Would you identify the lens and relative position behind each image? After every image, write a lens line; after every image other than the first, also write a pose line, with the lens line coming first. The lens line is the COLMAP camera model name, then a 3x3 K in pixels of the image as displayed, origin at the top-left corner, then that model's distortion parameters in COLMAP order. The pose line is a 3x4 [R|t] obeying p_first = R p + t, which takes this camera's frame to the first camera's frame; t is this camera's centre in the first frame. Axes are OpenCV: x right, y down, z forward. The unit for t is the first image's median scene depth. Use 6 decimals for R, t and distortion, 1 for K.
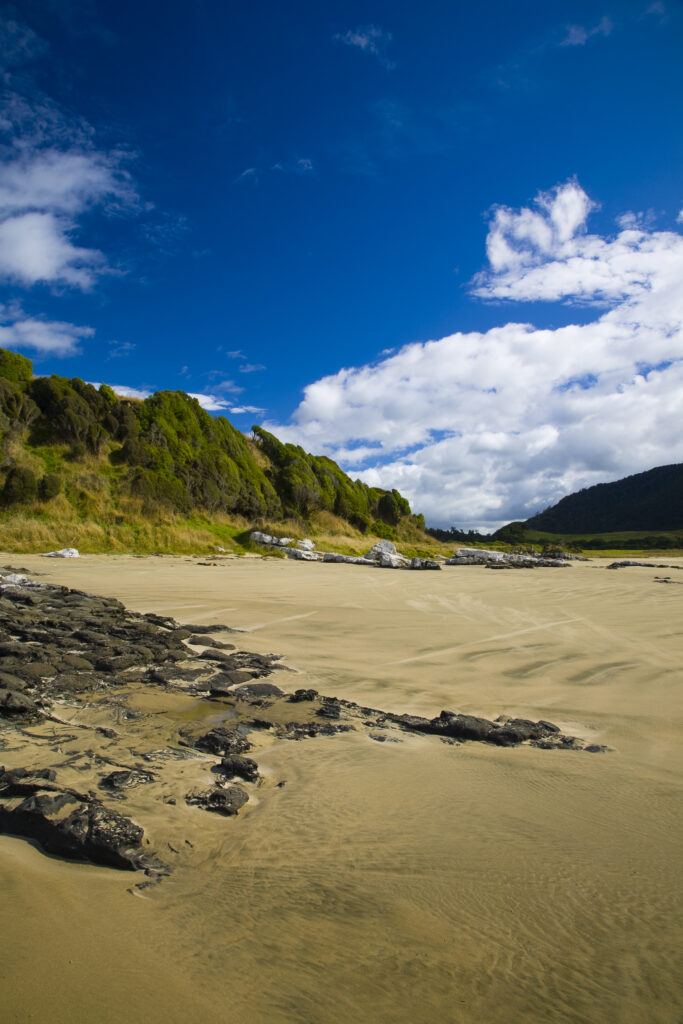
lens RADIAL K [[709.2, 0, 339.6], [0, 709.2, 515.4], [0, 0, 1]] dist [-0.130803, 0.069936]
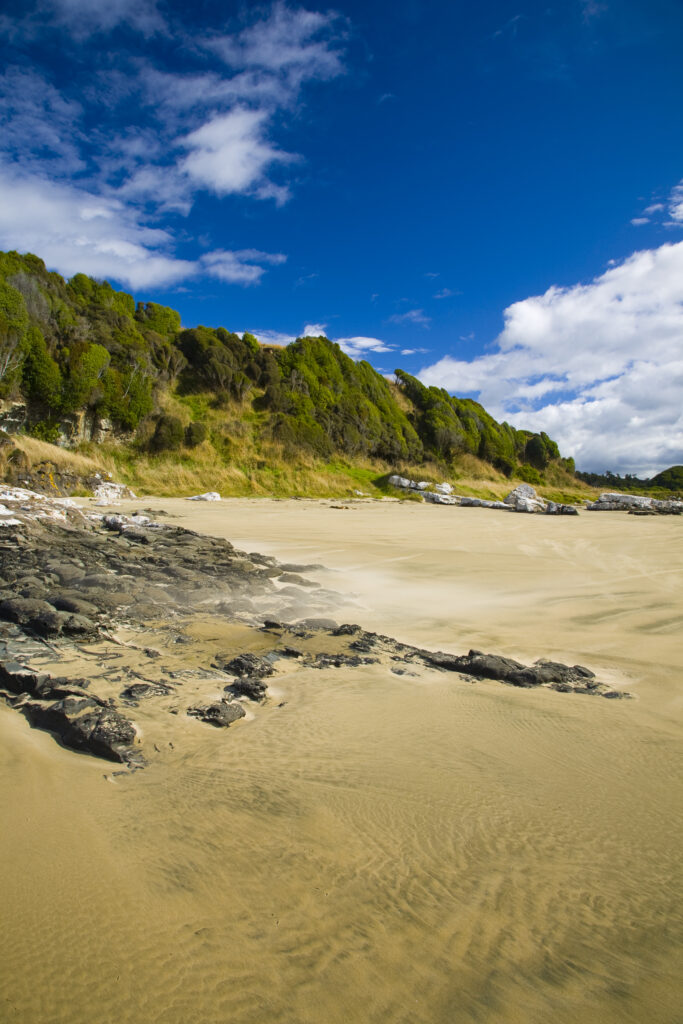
lens RADIAL K [[709.2, 0, 327.1], [0, 709.2, 519.0], [0, 0, 1]] dist [-0.130803, 0.069936]
pose [[0.974897, 0.010906, -0.222389, 0.080040], [0.007829, 0.996503, 0.083186, 0.001078], [0.222519, -0.082839, 0.971403, -0.012188]]
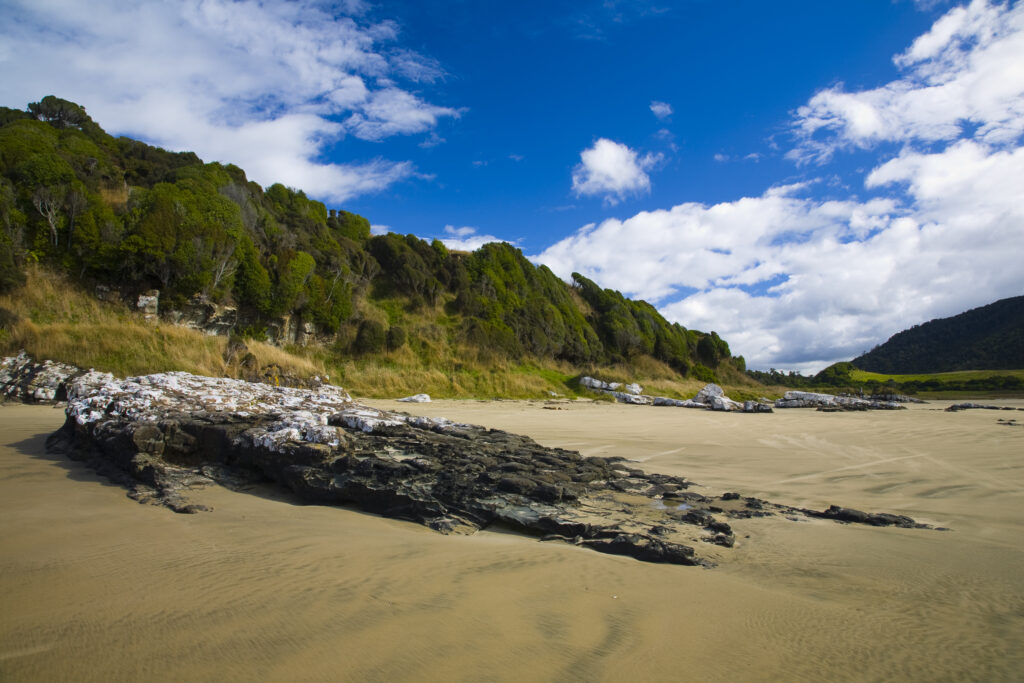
lens RADIAL K [[709.2, 0, 507.9], [0, 709.2, 338.6], [0, 0, 1]] dist [-0.130803, 0.069936]
pose [[0.979191, -0.017977, -0.202143, -0.107817], [0.012142, 0.999474, -0.030067, -0.019415], [0.202577, 0.026987, 0.978894, -0.278284]]
